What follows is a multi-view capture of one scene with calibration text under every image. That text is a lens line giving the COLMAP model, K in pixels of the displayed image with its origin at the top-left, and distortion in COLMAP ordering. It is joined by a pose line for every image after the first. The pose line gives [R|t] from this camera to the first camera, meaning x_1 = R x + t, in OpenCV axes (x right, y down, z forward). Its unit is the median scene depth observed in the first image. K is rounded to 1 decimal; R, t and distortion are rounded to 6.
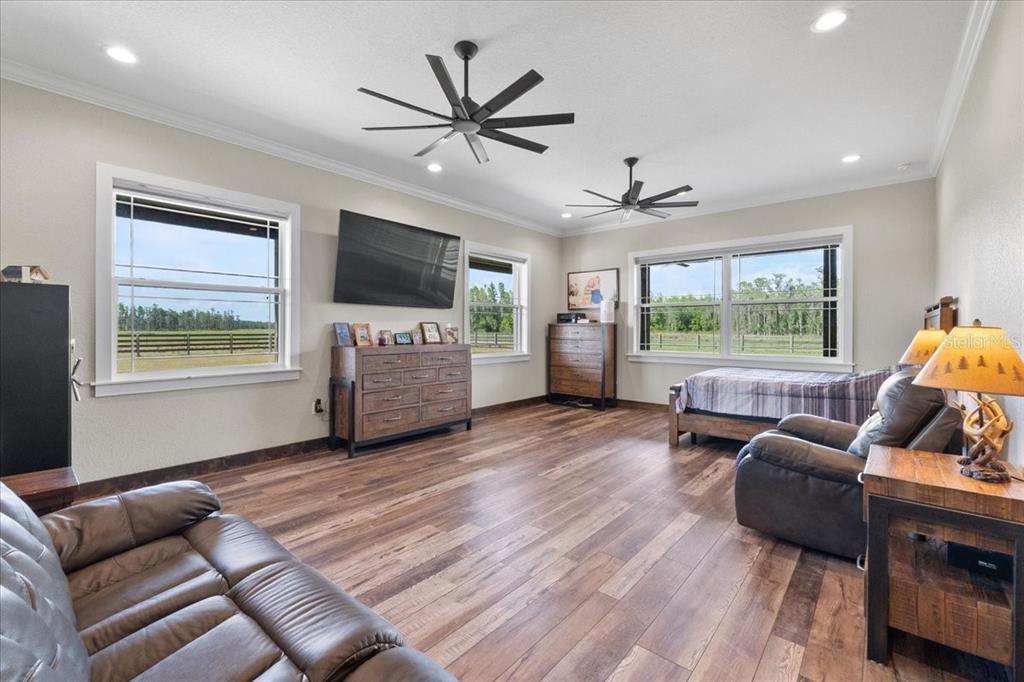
lens RADIAL K [[433.0, 0, 508.4], [0, 433.0, 332.9], [0, 0, 1]] dist [-0.002493, 0.000267]
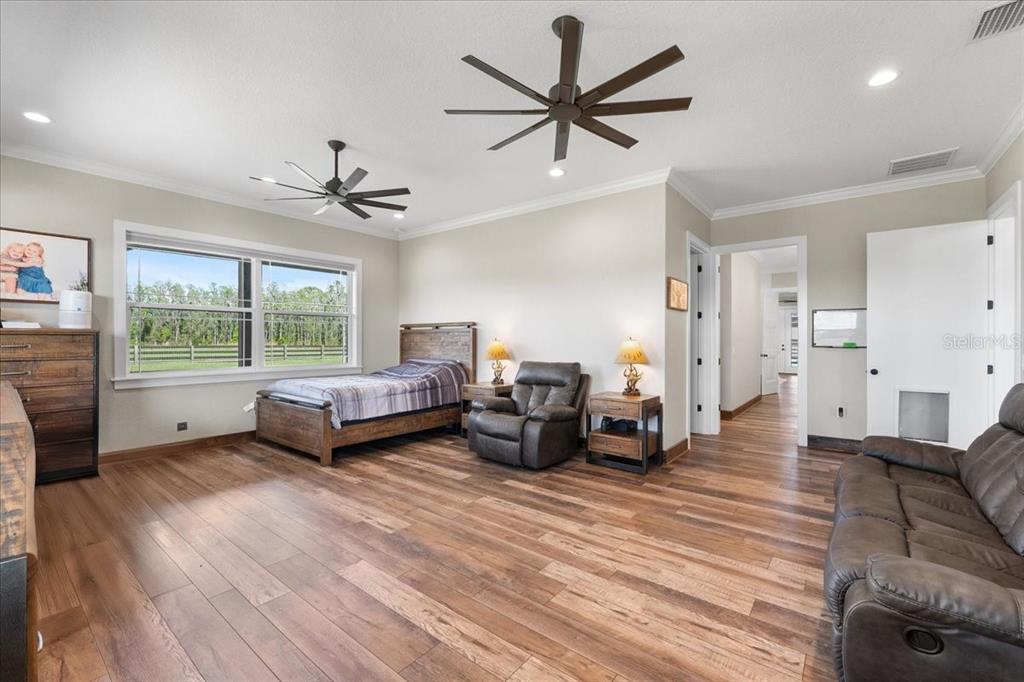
lens RADIAL K [[433.0, 0, 507.4], [0, 433.0, 341.7], [0, 0, 1]] dist [-0.002493, 0.000267]
pose [[-0.040275, -0.008775, 0.999150, -0.712365], [0.005967, 0.999941, 0.009022, -0.015093], [-0.999171, 0.006325, -0.040220, 0.838654]]
